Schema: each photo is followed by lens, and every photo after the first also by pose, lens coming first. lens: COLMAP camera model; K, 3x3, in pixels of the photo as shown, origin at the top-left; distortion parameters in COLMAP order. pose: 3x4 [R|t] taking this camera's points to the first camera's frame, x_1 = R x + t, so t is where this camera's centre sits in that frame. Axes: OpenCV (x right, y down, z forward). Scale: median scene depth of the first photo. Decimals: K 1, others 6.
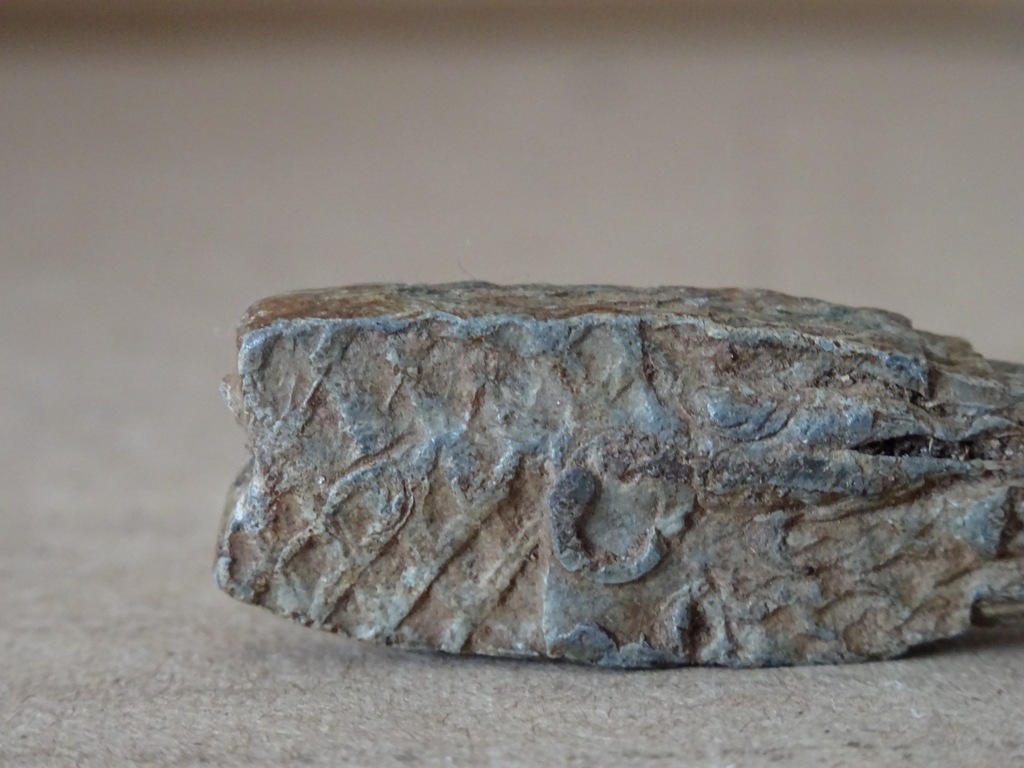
lens RADIAL K [[3662.2, 0, 512.0], [0, 3662.2, 384.0], [0, 0, 1]] dist [-1.333912, 4.082734]
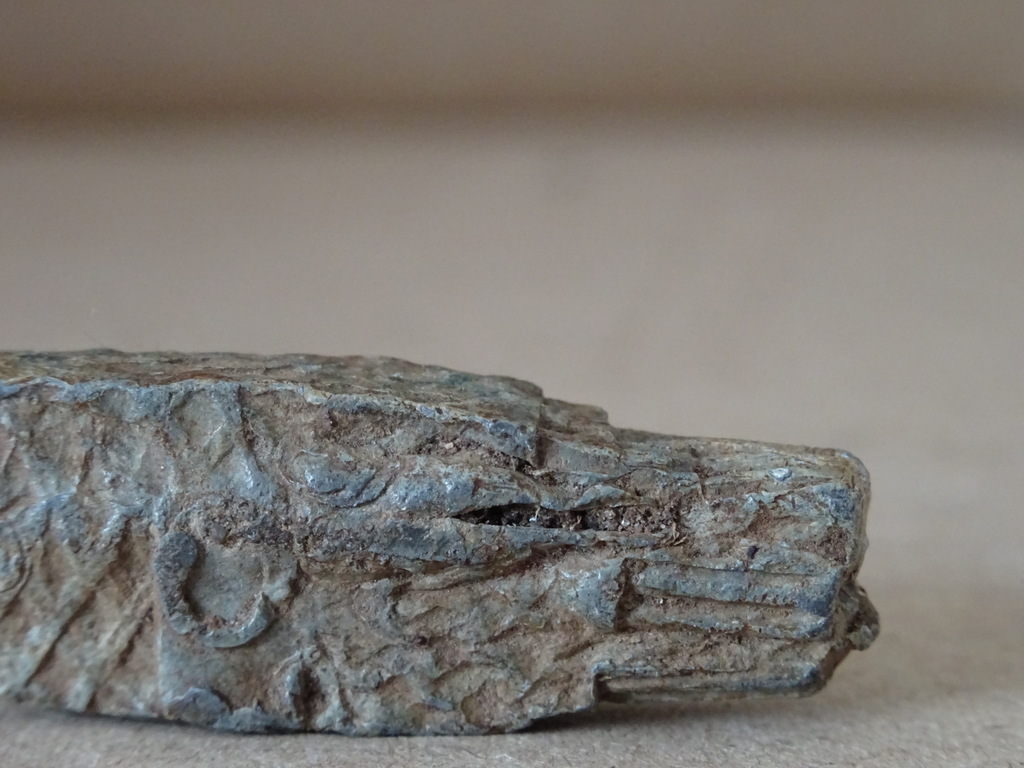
lens RADIAL K [[3662.2, 0, 512.0], [0, 3662.2, 384.0], [0, 0, 1]] dist [-1.333912, 4.082734]
pose [[0.997473, 0.004129, -0.070922, 0.179405], [-0.006307, 0.999514, -0.030521, 0.011920], [0.070762, 0.030891, 0.997015, 0.008373]]
